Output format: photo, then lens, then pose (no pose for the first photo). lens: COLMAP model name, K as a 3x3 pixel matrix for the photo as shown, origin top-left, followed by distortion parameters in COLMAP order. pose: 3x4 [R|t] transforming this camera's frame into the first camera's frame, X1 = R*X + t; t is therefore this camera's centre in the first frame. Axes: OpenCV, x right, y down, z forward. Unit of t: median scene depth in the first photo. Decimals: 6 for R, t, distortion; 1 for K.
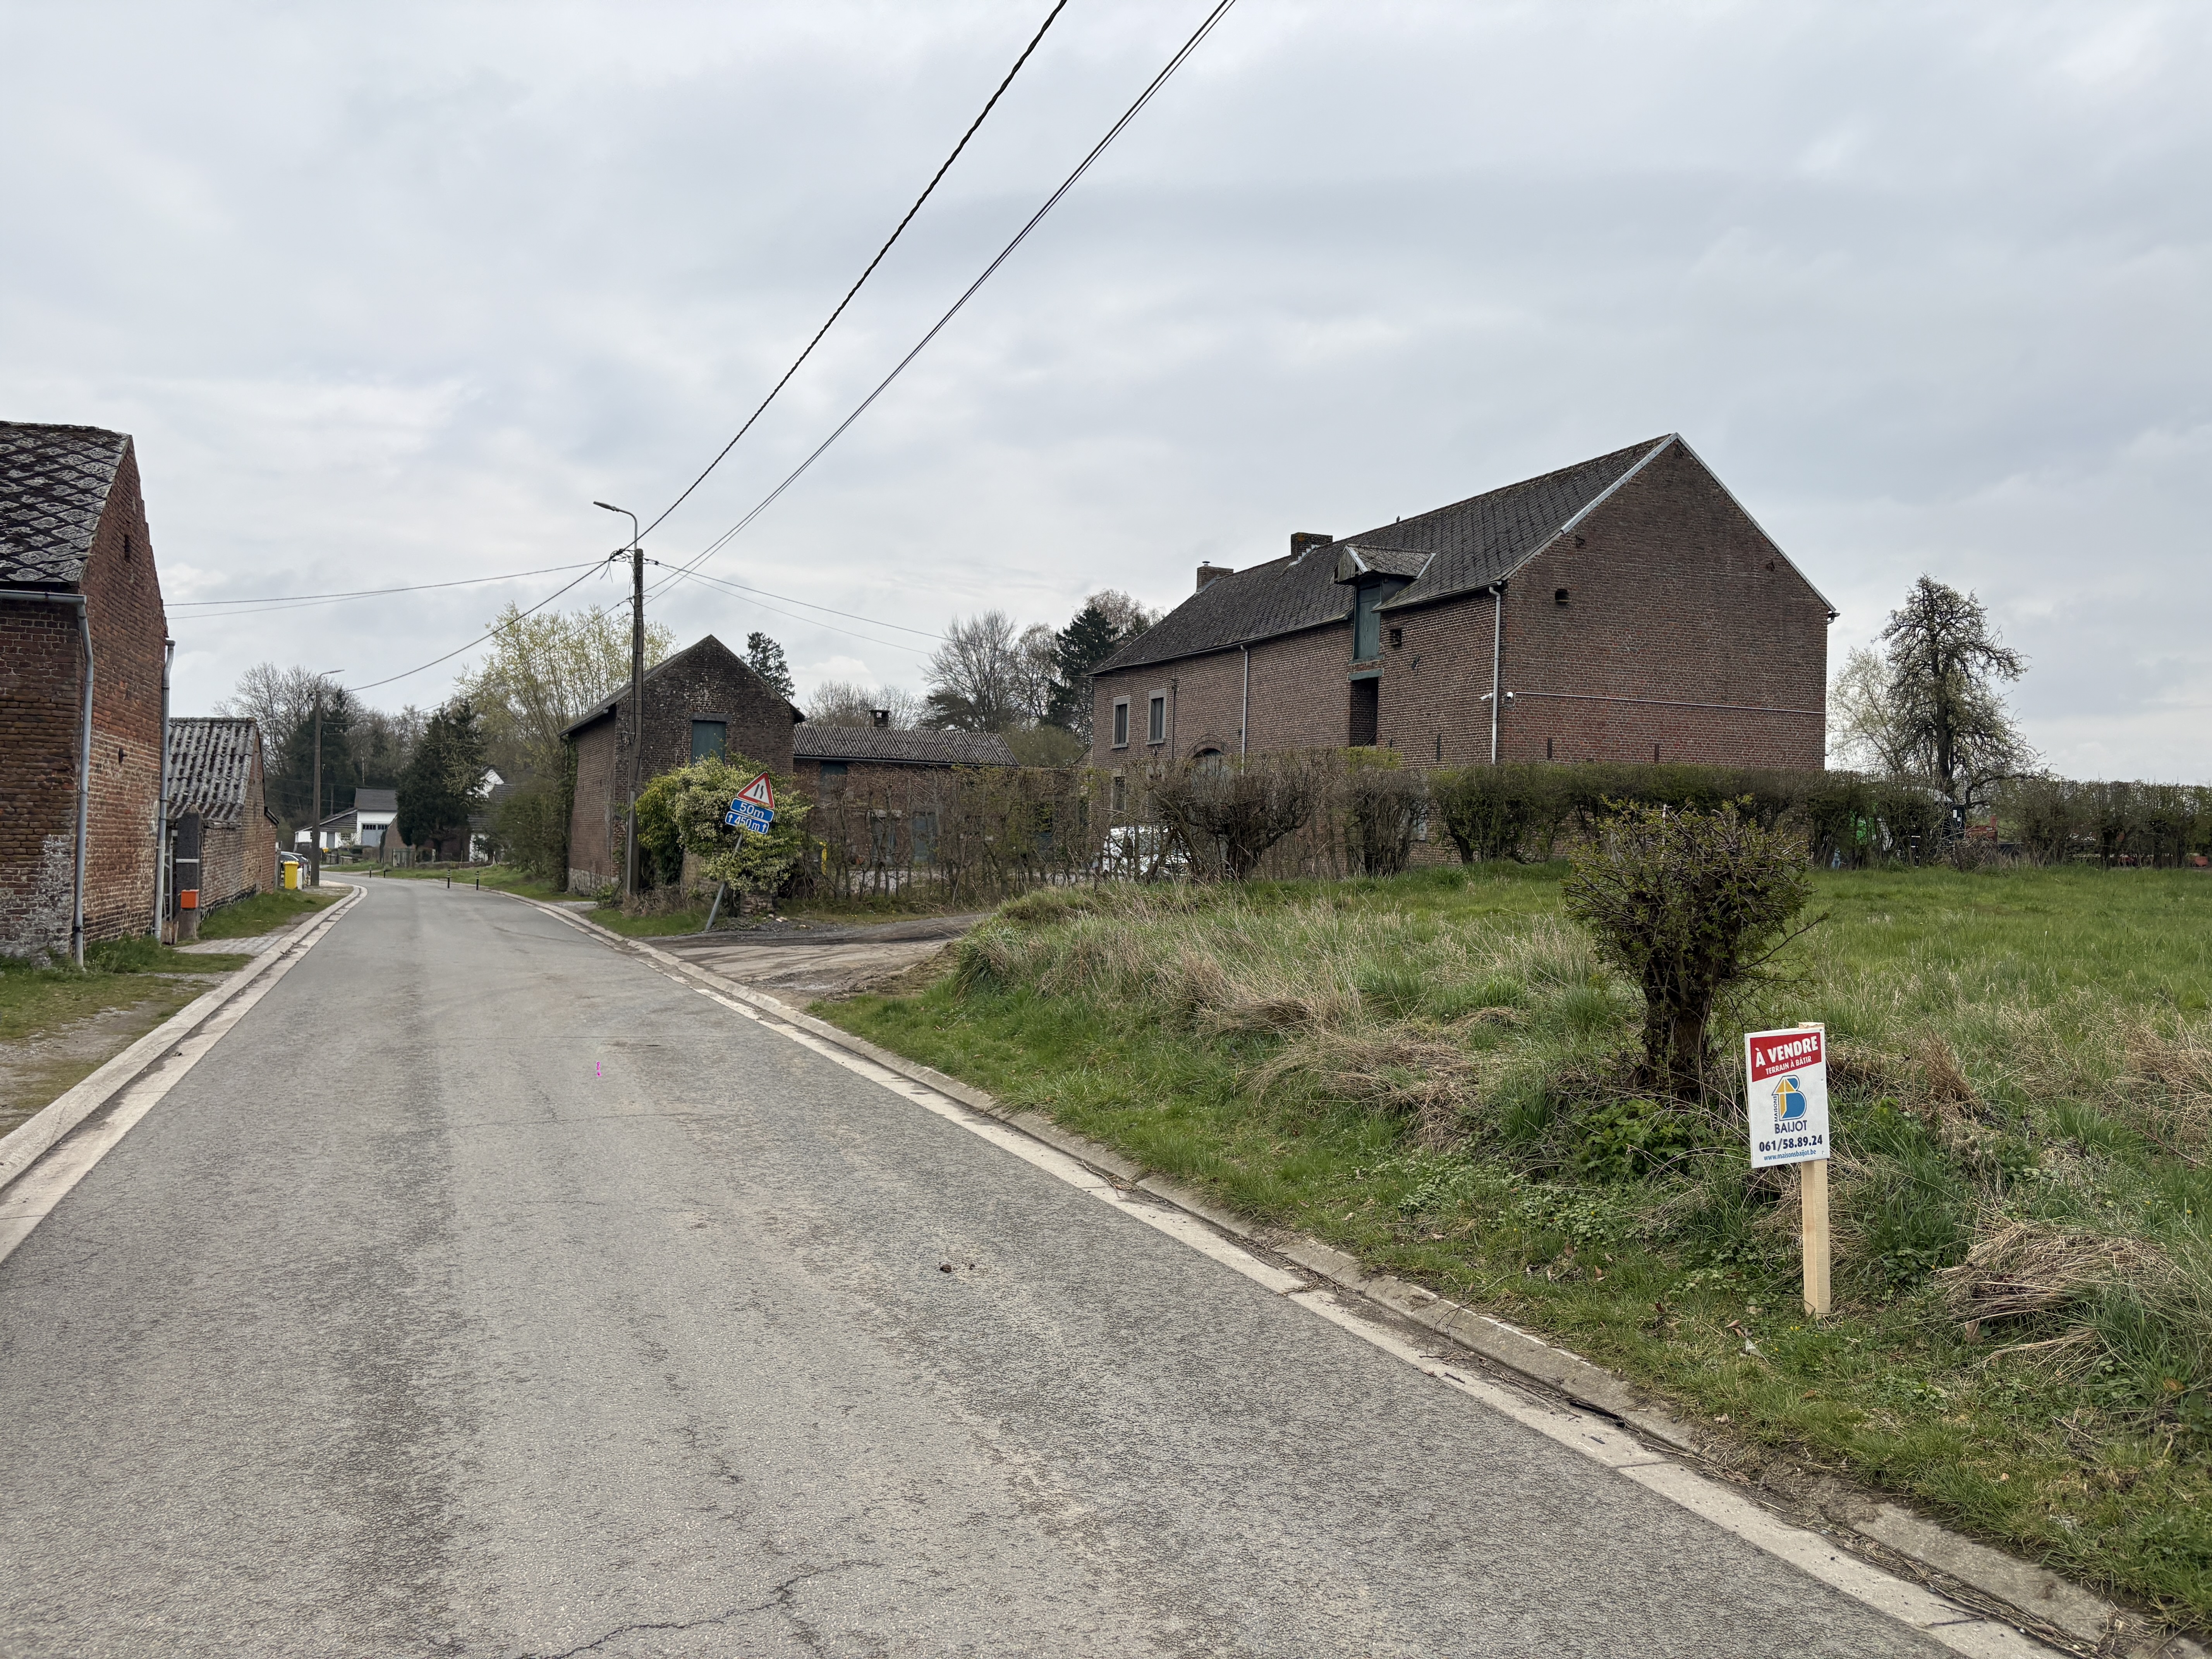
lens RADIAL K [[1666.2, 0, 1105.3], [0, 1666.2, 845.5], [0, 0, 1]] dist [0.055797, -0.055803]
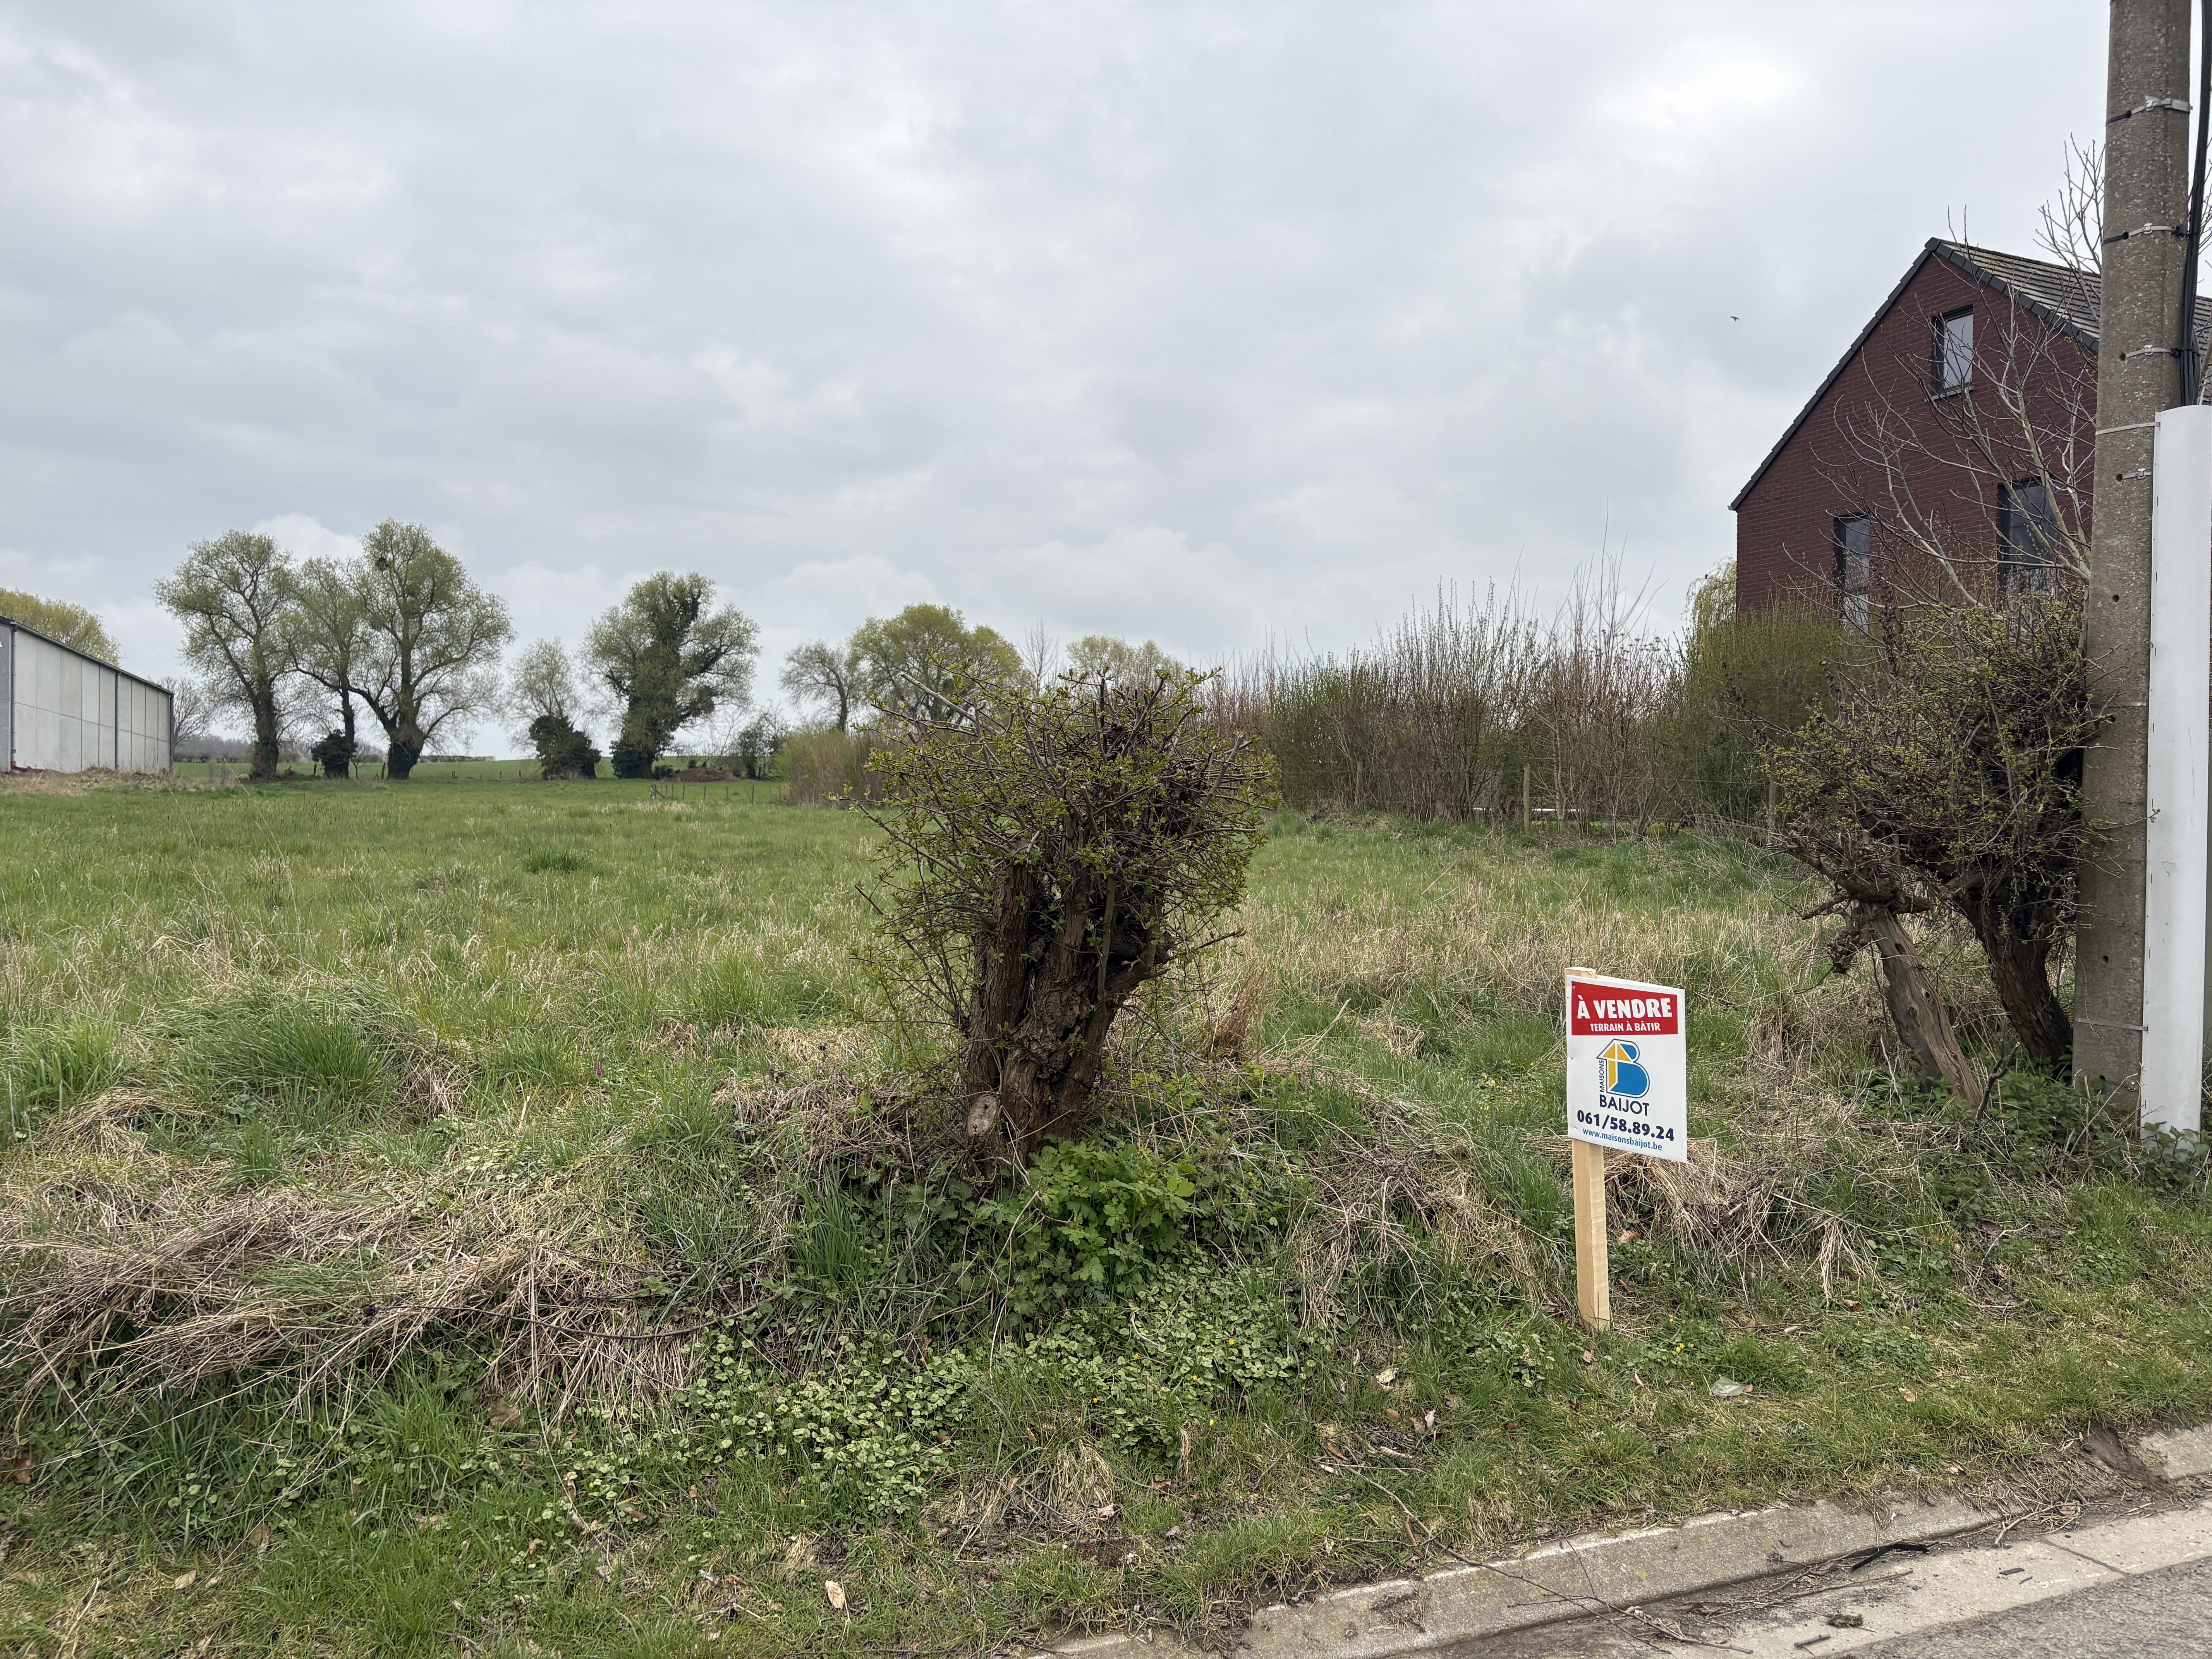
lens RADIAL K [[1666.2, 0, 1117.9], [0, 1666.2, 832.1], [0, 0, 1]] dist [0.055797, -0.055803]
pose [[-0.001094, -0.035153, 0.999381, -0.087455], [-0.007861, 0.999351, 0.035143, 0.003173], [-0.999969, -0.007818, -0.001369, 0.290094]]
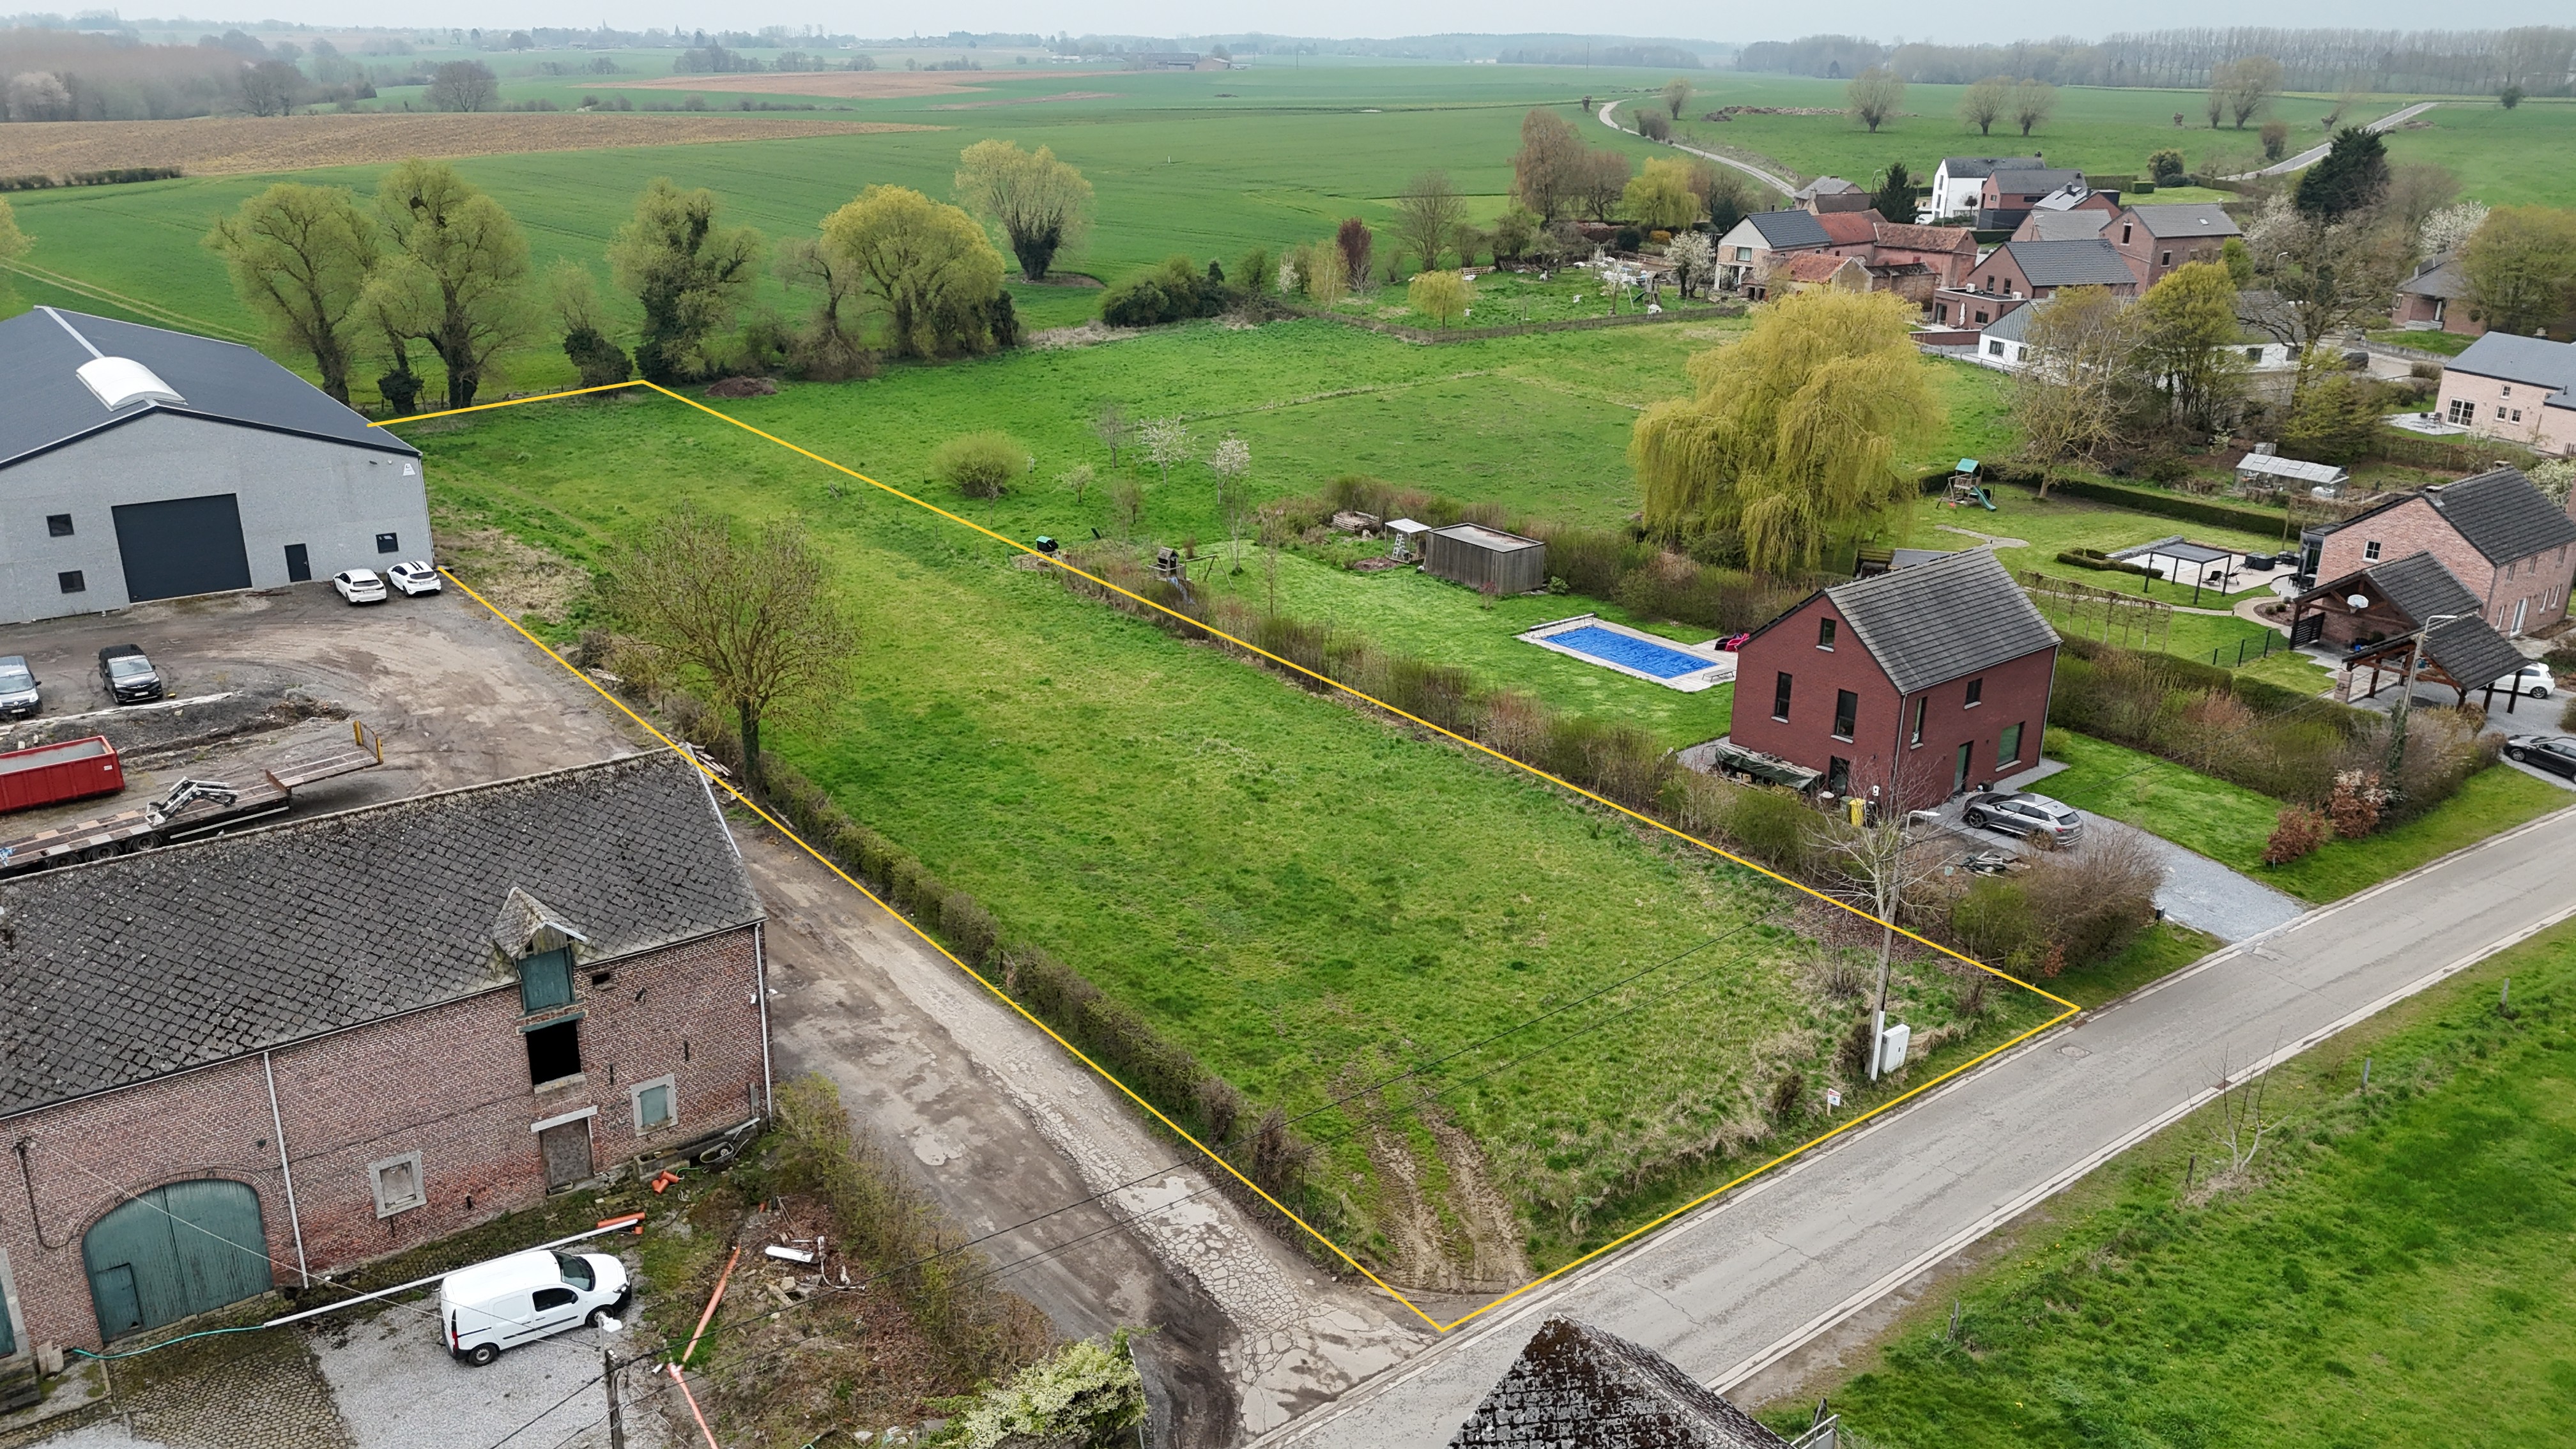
lens RADIAL K [[1894.5, 0, 1291.0], [0, 1894.5, 713.0], [0, 0, 1]] dist [0.087445, -0.082096]
pose [[-0.263298, -0.343024, 0.901670, -1.818788], [-0.017167, 0.936167, 0.351135, -1.314085], [-0.964562, 0.076974, -0.252380, 1.523805]]
